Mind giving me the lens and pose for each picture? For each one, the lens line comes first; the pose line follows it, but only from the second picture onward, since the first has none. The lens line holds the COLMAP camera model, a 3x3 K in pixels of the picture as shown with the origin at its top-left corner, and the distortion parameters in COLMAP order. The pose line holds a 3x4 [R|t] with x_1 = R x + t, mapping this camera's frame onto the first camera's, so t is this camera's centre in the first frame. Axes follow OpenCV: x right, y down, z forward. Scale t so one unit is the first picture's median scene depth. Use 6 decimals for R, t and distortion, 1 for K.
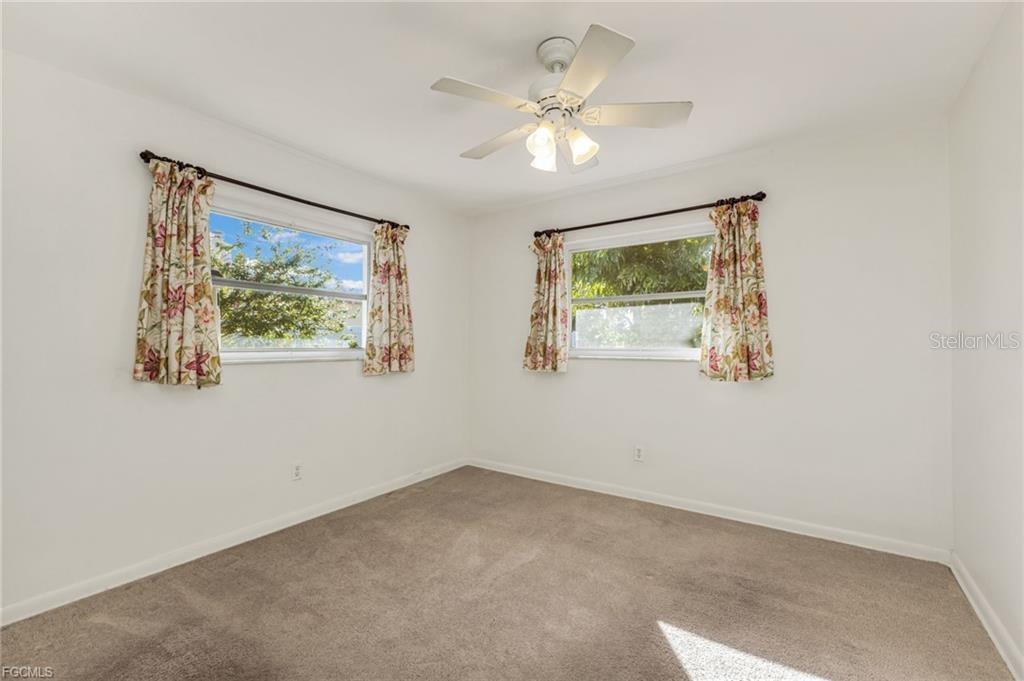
lens RADIAL K [[446.9, 0, 517.6], [0, 446.9, 344.3], [0, 0, 1]] dist [0.010461, 0.000117]
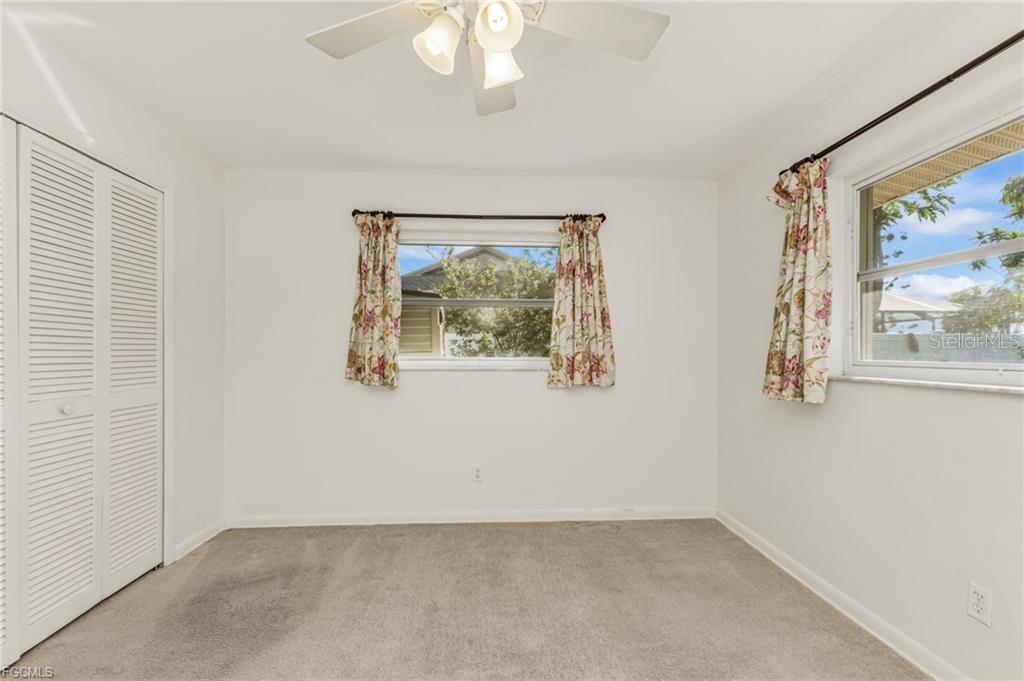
lens RADIAL K [[450.6, 0, 509.9], [0, 450.6, 357.1], [0, 0, 1]] dist [0.009818, -0.000162]
pose [[0.603481, 0.008851, -0.797328, 0.348424], [-0.002116, 0.999953, 0.009499, -0.001760], [0.797374, -0.004045, 0.603471, 0.362047]]
